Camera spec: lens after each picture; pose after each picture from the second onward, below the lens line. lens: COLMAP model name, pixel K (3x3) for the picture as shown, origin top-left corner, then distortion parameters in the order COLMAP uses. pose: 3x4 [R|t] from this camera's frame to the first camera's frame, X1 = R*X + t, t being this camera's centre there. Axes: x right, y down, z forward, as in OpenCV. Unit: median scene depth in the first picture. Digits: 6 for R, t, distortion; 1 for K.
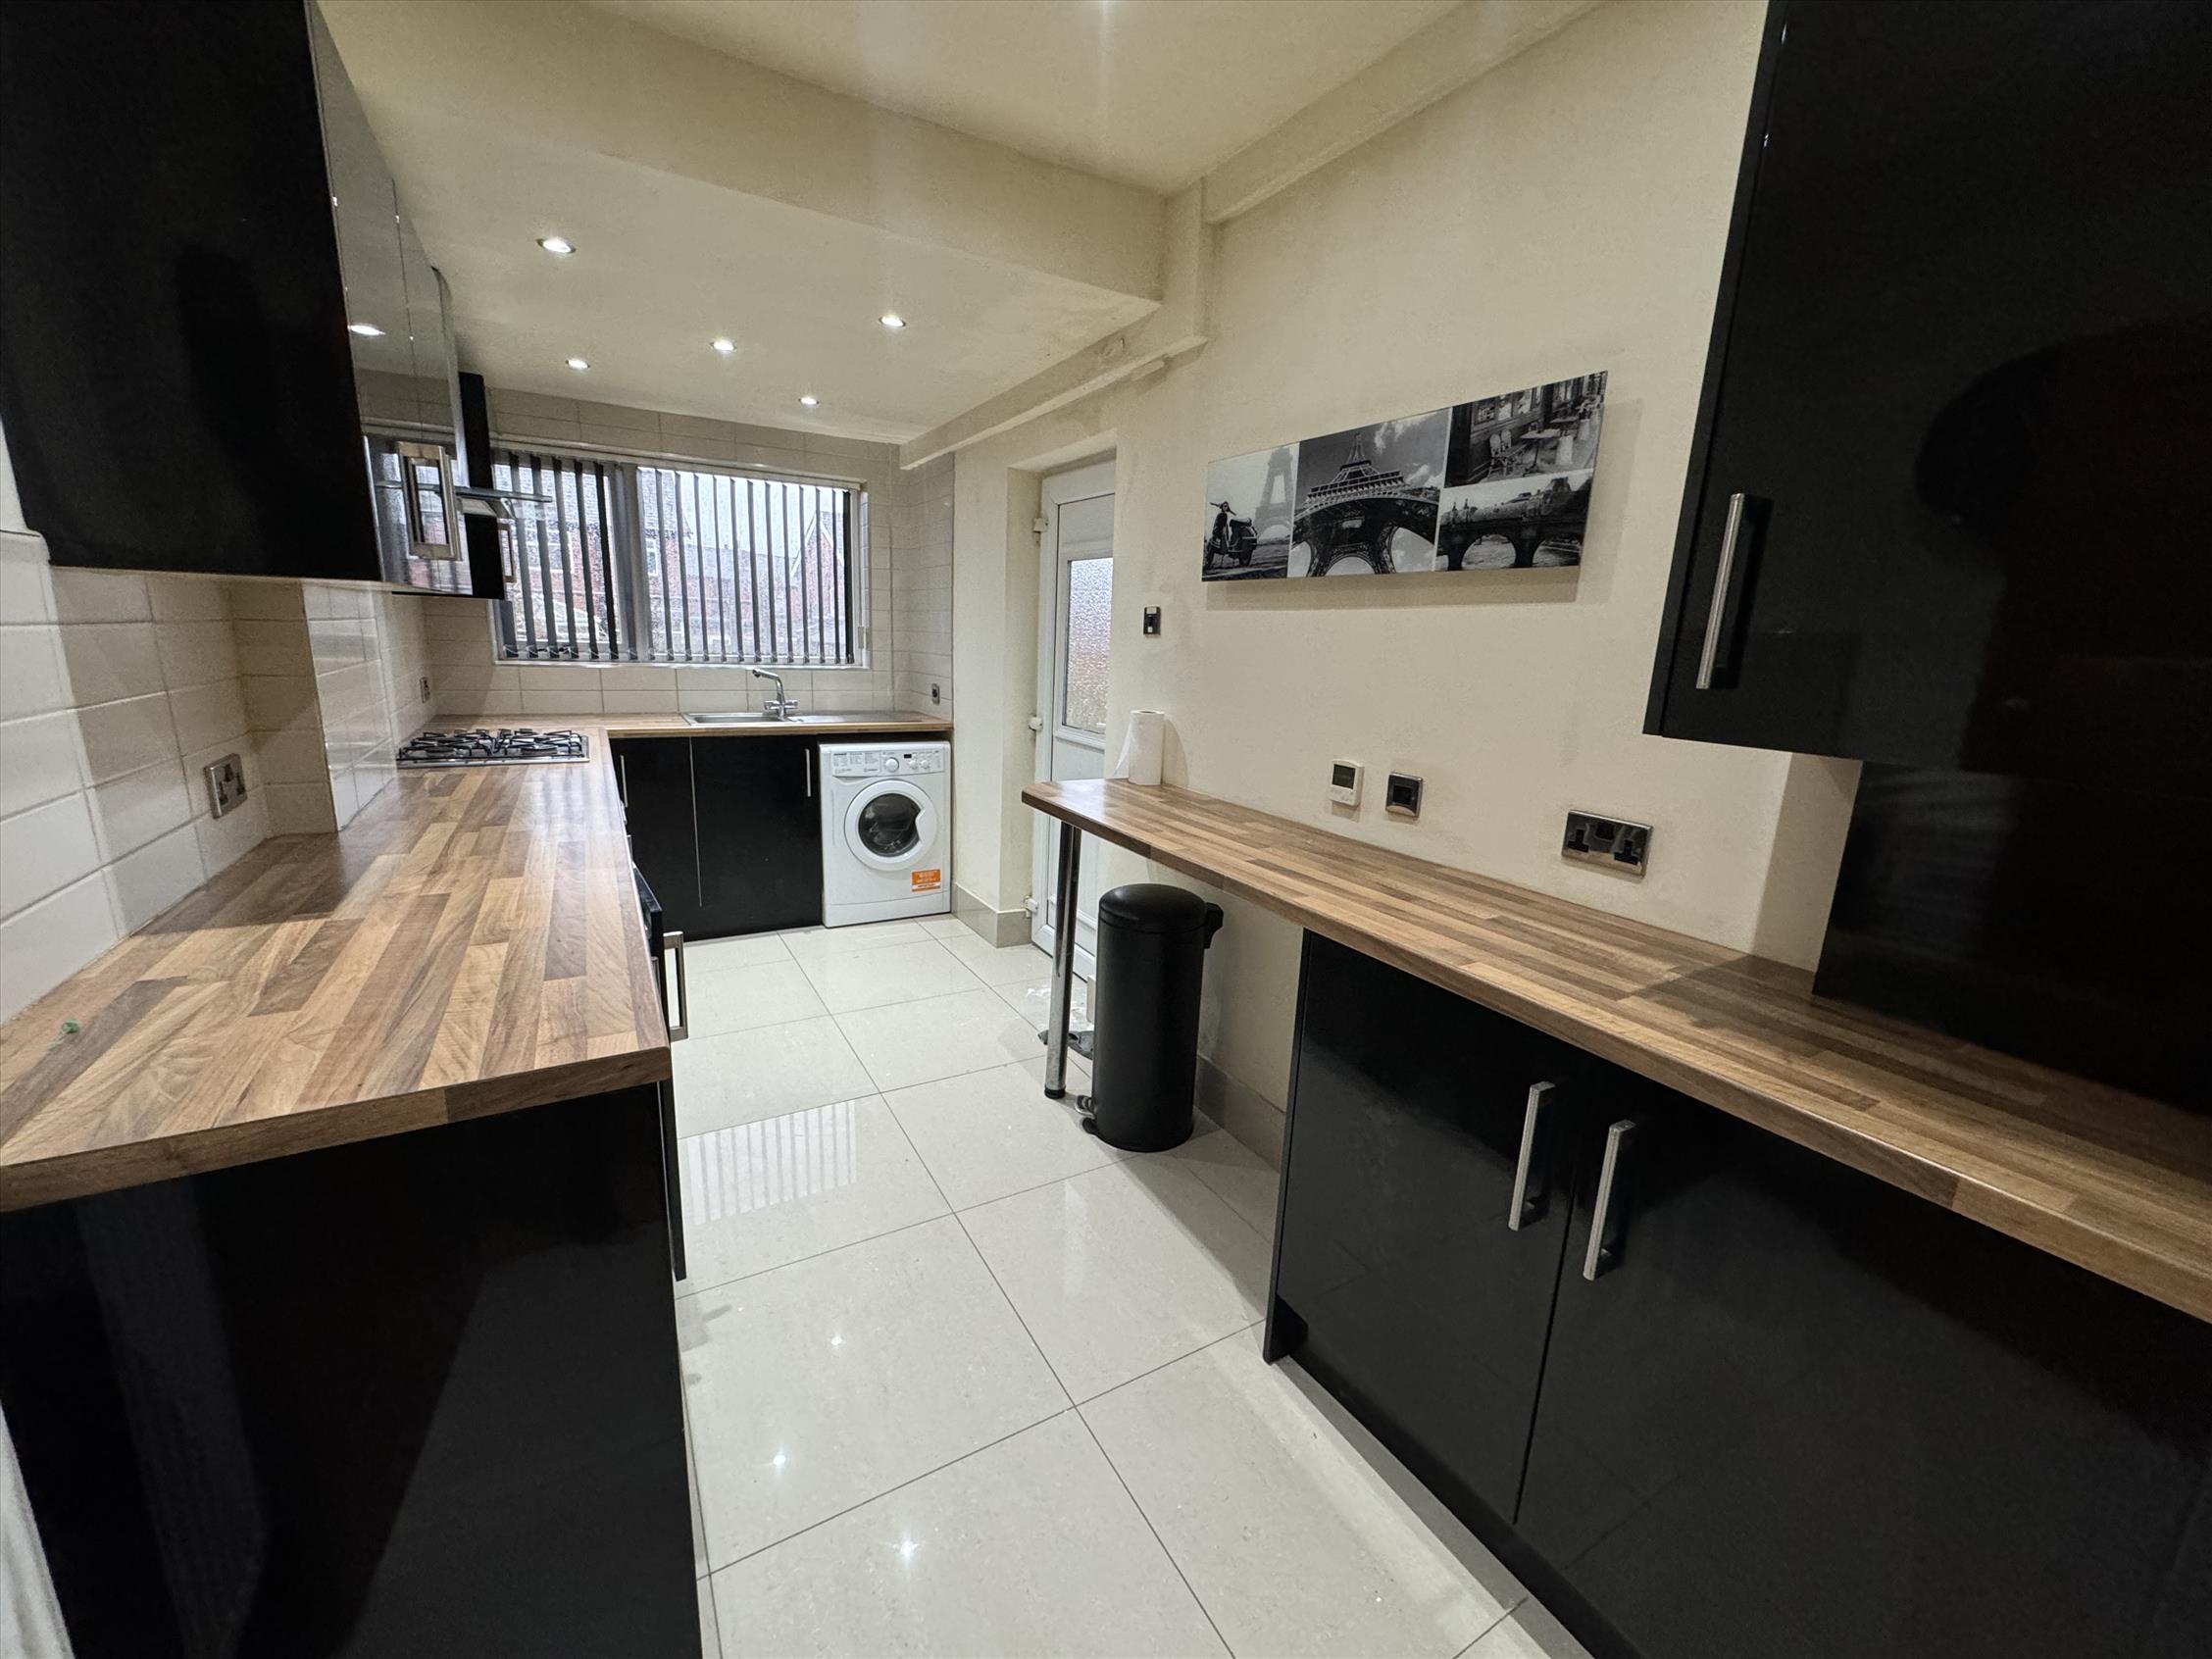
lens RADIAL K [[878.6, 0, 1103.8], [0, 878.6, 827.0], [0, 0, 1]] dist [-0.003274, -0.000046]
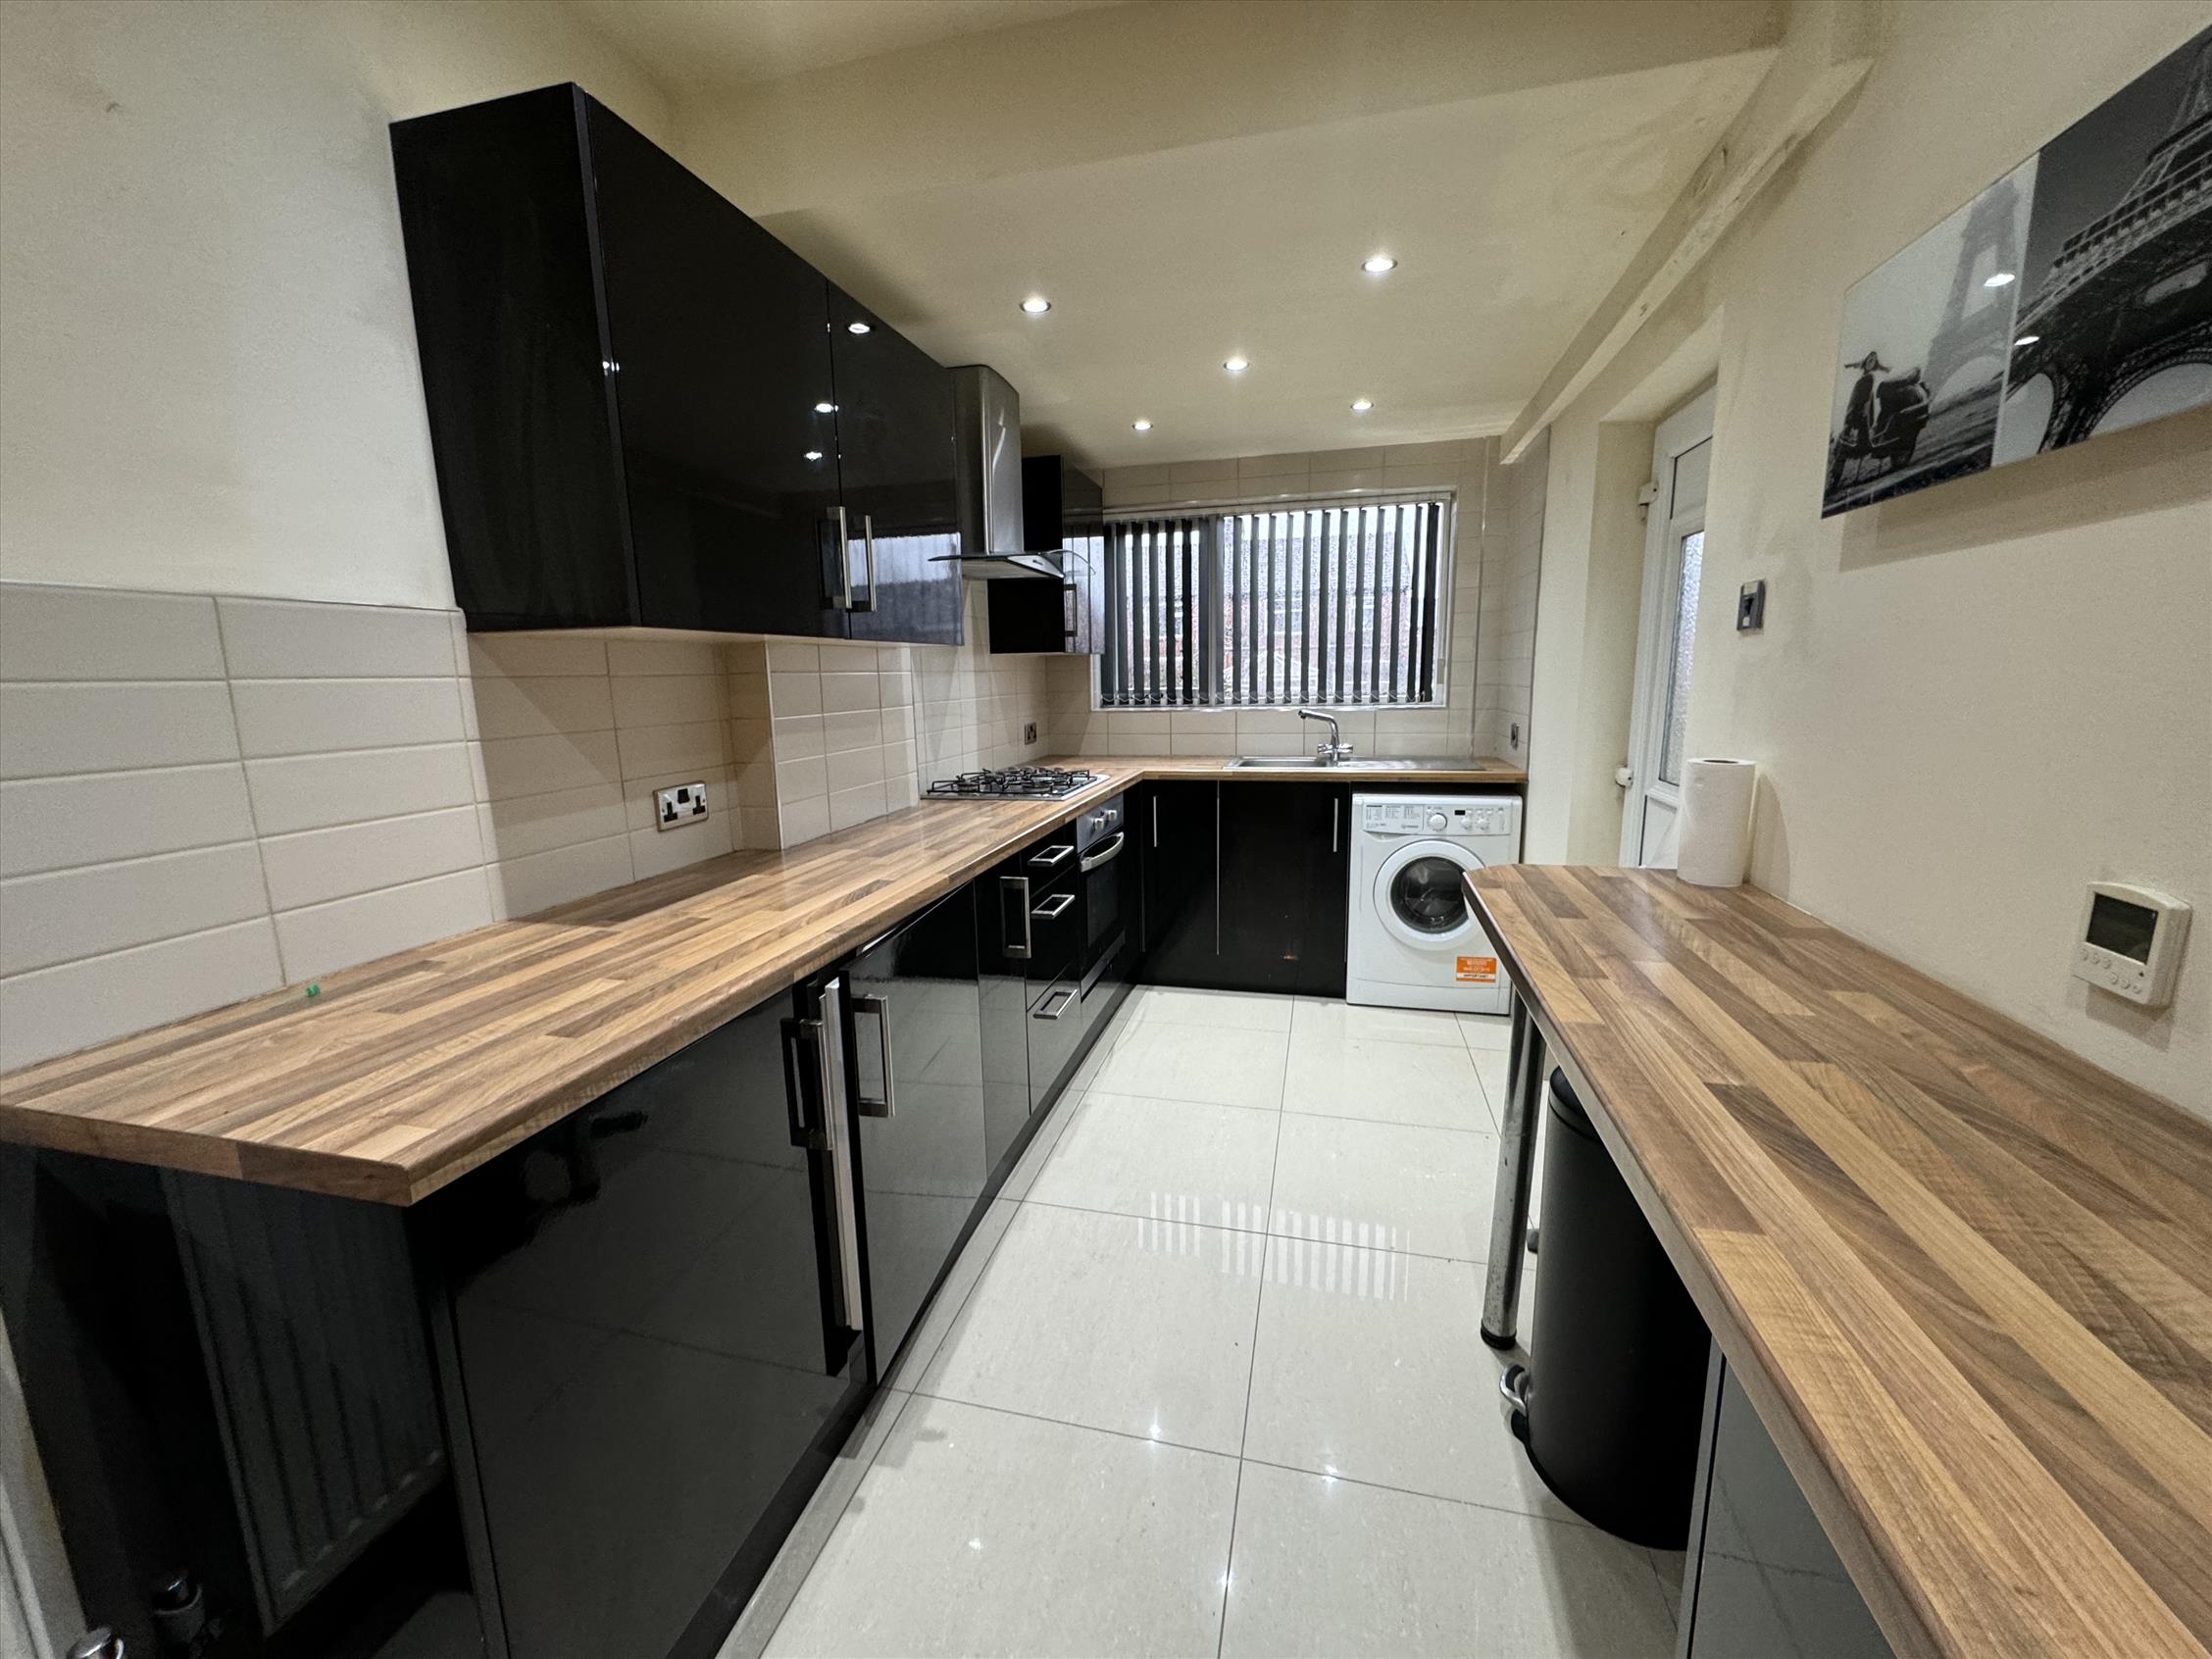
lens RADIAL K [[878.6, 0, 1103.8], [0, 878.6, 827.0], [0, 0, 1]] dist [-0.003274, -0.000046]
pose [[0.711743, 0.068090, -0.699132, 0.186628], [-0.104918, 0.994431, -0.009961, -0.042979], [0.694560, 0.080442, 0.714923, 0.334480]]
